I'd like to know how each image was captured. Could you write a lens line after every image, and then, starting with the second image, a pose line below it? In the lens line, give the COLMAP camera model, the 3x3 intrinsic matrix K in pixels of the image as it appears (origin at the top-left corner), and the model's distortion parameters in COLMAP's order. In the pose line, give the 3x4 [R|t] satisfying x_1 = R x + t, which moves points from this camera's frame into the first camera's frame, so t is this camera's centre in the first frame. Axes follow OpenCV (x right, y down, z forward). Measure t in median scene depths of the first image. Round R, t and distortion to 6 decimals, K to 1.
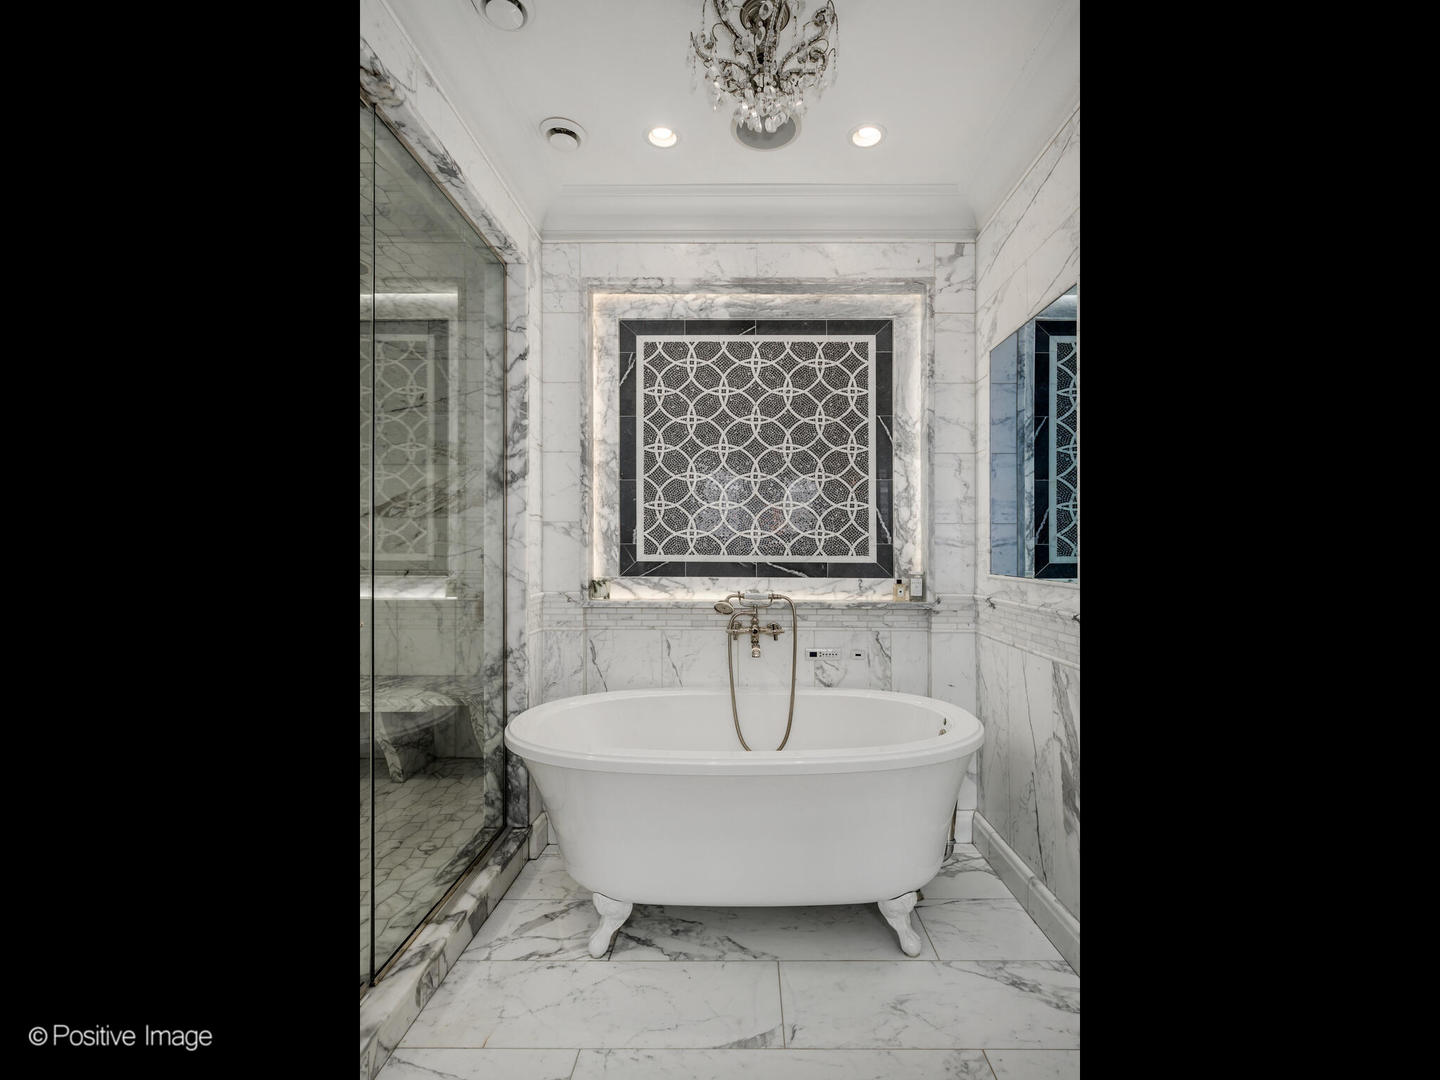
lens RADIAL K [[604.1, 0, 720.0], [0, 604.1, 540.0], [0, 0, 1]] dist [-0.002735, -0.000460]
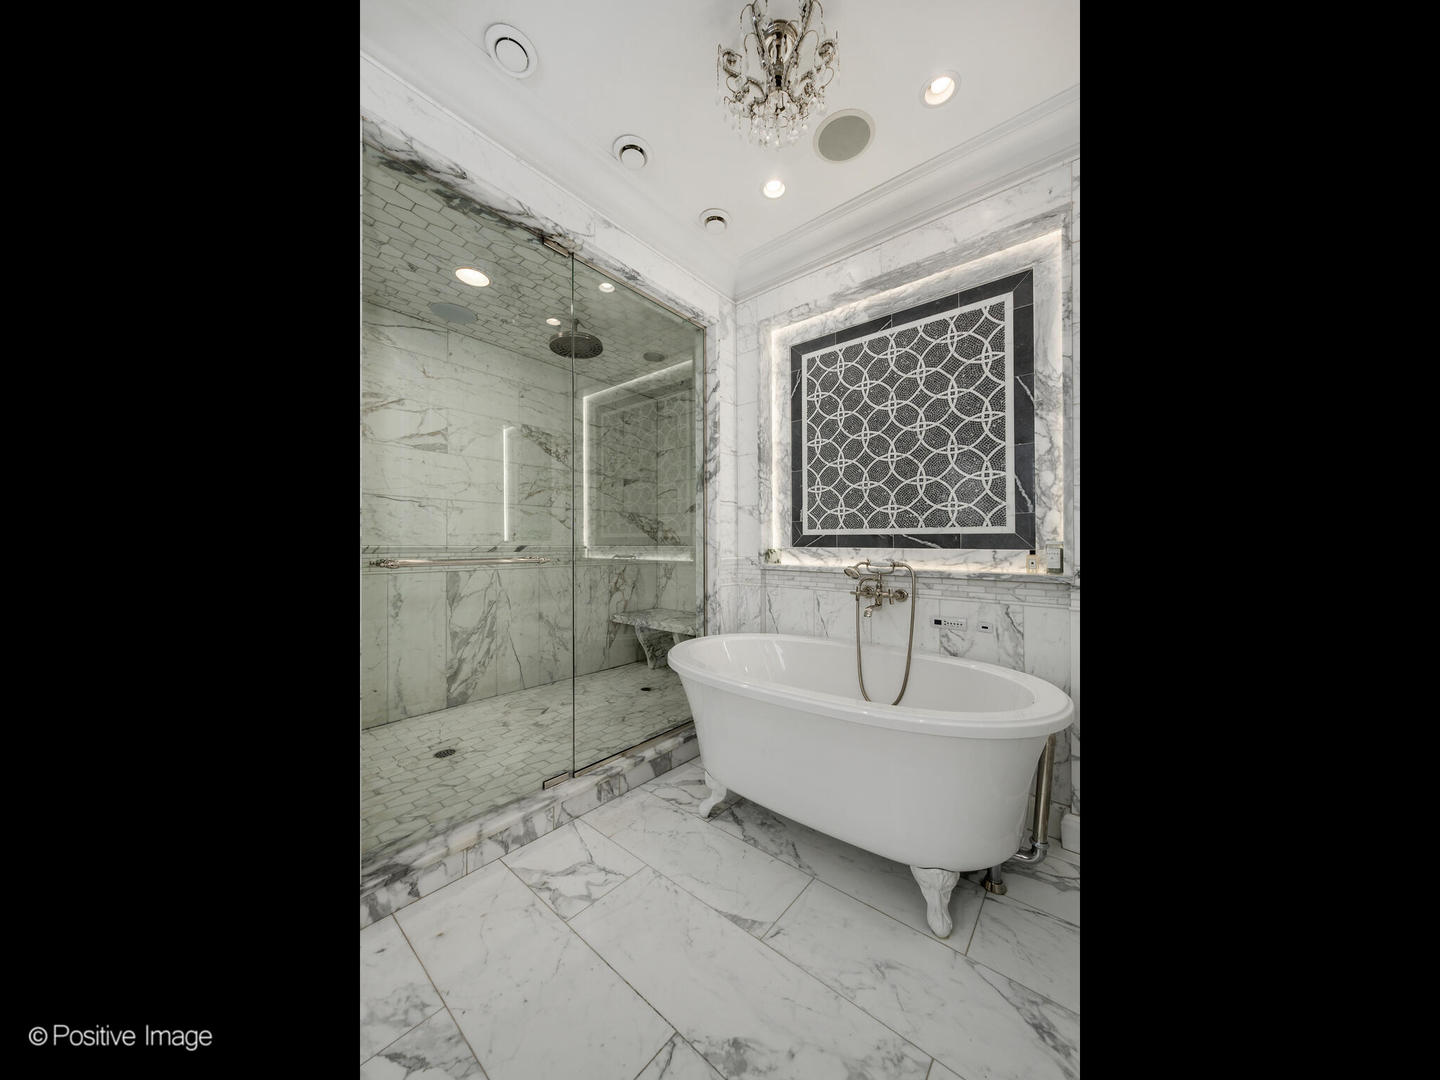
lens RADIAL K [[455.0, 0, 720.0], [0, 455.0, 540.0], [0, 0, 1]] dist [0.000151, 0.000076]
pose [[0.788255, 0.001056, -0.615348, 0.329340], [0.002401, 0.999986, 0.004791, 0.043303], [0.615344, -0.005254, 0.788241, 0.155072]]
